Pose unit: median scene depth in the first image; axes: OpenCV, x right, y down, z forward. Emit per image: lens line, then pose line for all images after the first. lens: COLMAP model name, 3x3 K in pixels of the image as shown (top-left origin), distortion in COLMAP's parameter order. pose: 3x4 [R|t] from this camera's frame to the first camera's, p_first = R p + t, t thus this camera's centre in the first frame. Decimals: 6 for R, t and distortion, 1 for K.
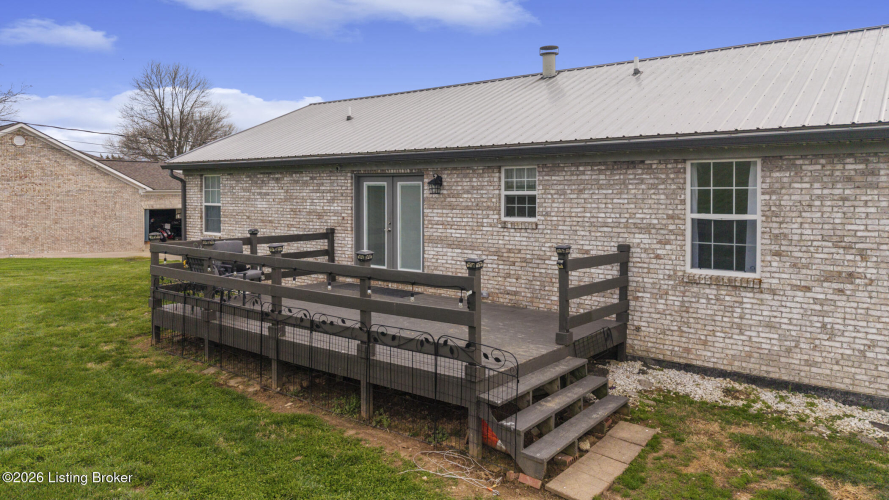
lens RADIAL K [[603.4, 0, 447.2], [0, 603.4, 223.8], [0, 0, 1]] dist [0.053834, -0.000328]
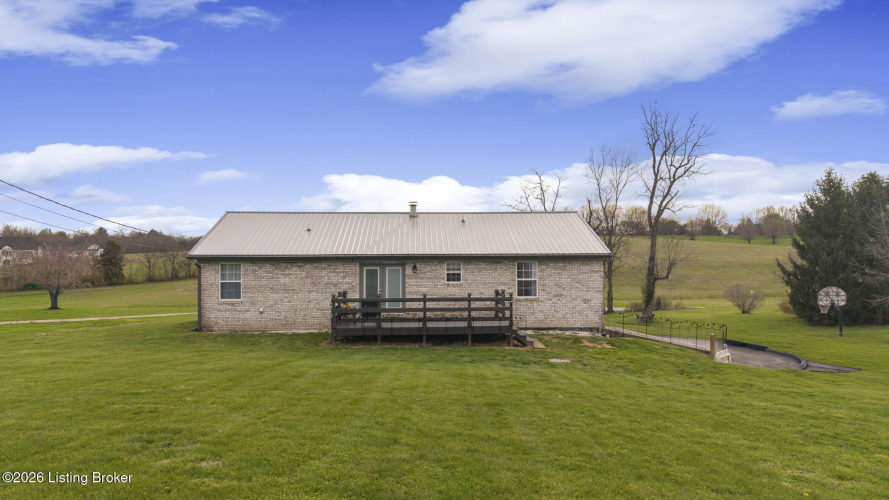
lens RADIAL K [[588.0, 0, 444.5], [0, 588.0, 250.0], [0, 0, 1]] dist [0.063021, -0.001131]
pose [[0.755229, 0.007444, 0.655419, -1.665429], [0.039644, 0.997586, -0.057012, -0.005135], [-0.654261, 0.069041, 0.753110, -0.920317]]
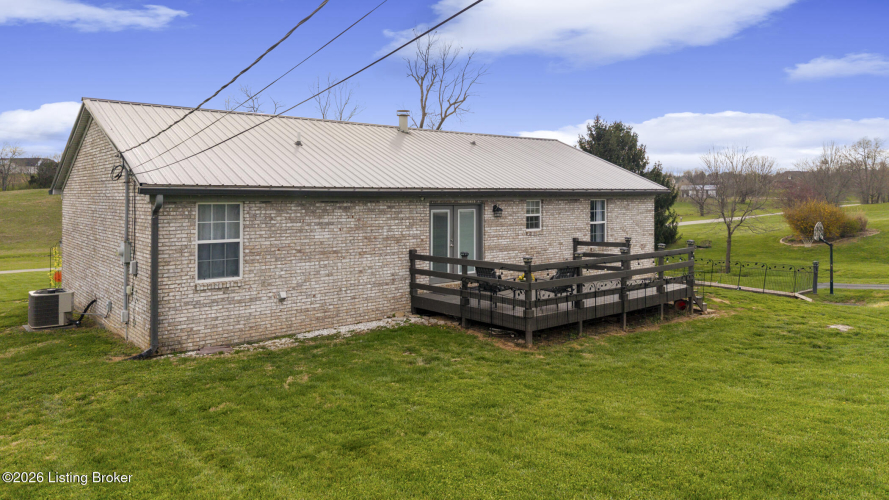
lens RADIAL K [[596.3, 0, 443.0], [0, 596.3, 209.7], [0, 0, 1]] dist [0.070429, -0.000144]
pose [[0.211153, -0.021731, 0.977211, -1.800960], [0.054526, 0.998458, 0.010422, -0.108580], [-0.975931, 0.051083, 0.212013, 0.960474]]
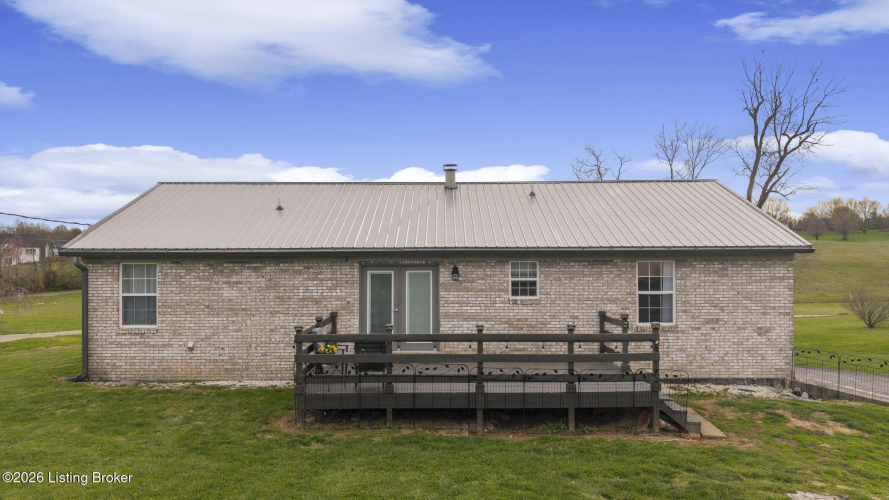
lens RADIAL K [[617.1, 0, 439.6], [0, 617.1, 252.2], [0, 0, 1]] dist [0.040044, -0.002679]
pose [[0.790838, 0.002575, 0.612020, -1.024631], [0.037254, 0.997934, -0.052338, -0.050447], [-0.610890, 0.064192, 0.789109, -0.050360]]
